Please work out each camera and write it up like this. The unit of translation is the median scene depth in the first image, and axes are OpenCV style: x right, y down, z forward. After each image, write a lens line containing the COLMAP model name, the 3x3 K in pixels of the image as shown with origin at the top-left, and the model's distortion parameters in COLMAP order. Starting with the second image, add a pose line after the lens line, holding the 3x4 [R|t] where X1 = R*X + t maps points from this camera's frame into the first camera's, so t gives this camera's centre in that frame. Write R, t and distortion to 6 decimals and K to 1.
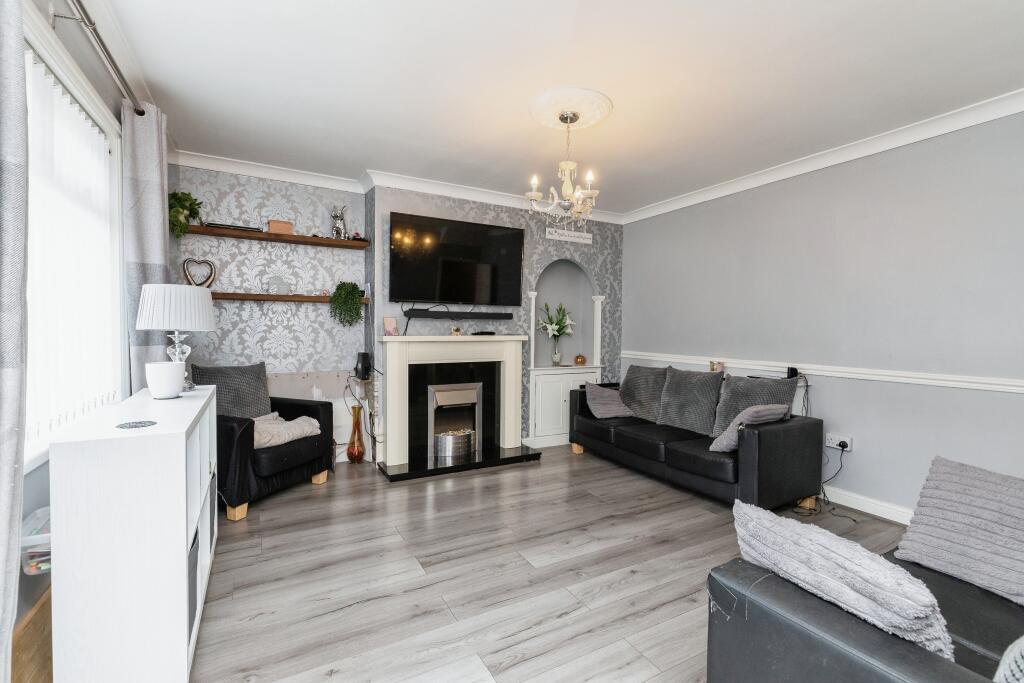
lens RADIAL K [[464.1, 0, 512.7], [0, 464.1, 334.3], [0, 0, 1]] dist [0.009918, -0.000482]
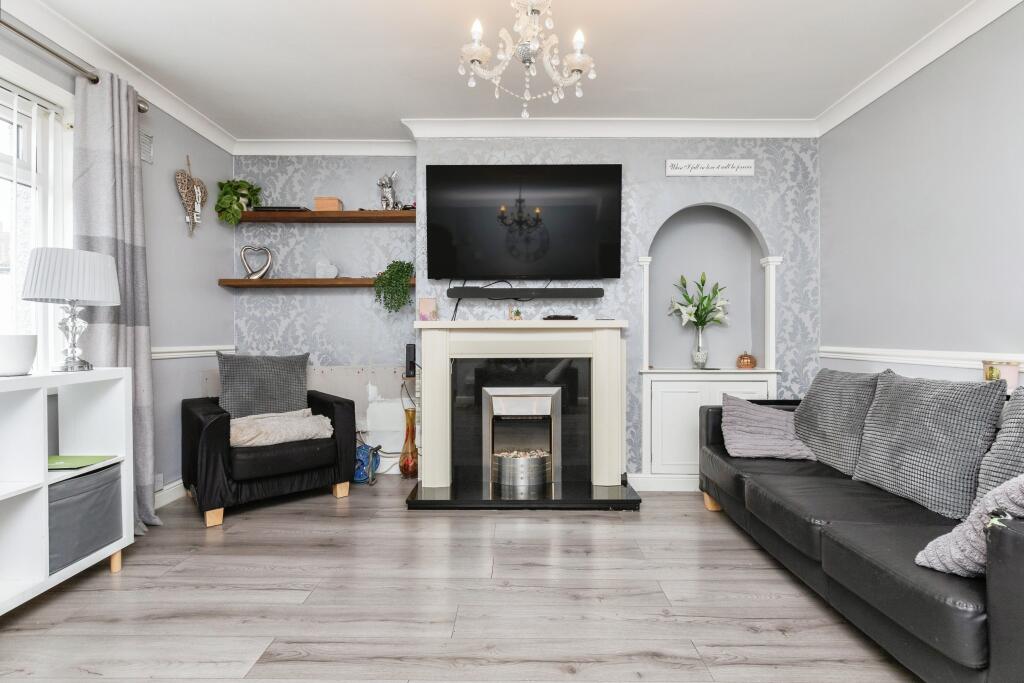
lens RADIAL K [[479.9, 0, 511.9], [0, 479.9, 333.4], [0, 0, 1]] dist [-0.000131, -0.000355]
pose [[0.869156, -0.015018, -0.494309, 0.244684], [0.003133, 0.999686, -0.024864, 0.040863], [0.494527, 0.020062, 0.868930, 0.335627]]
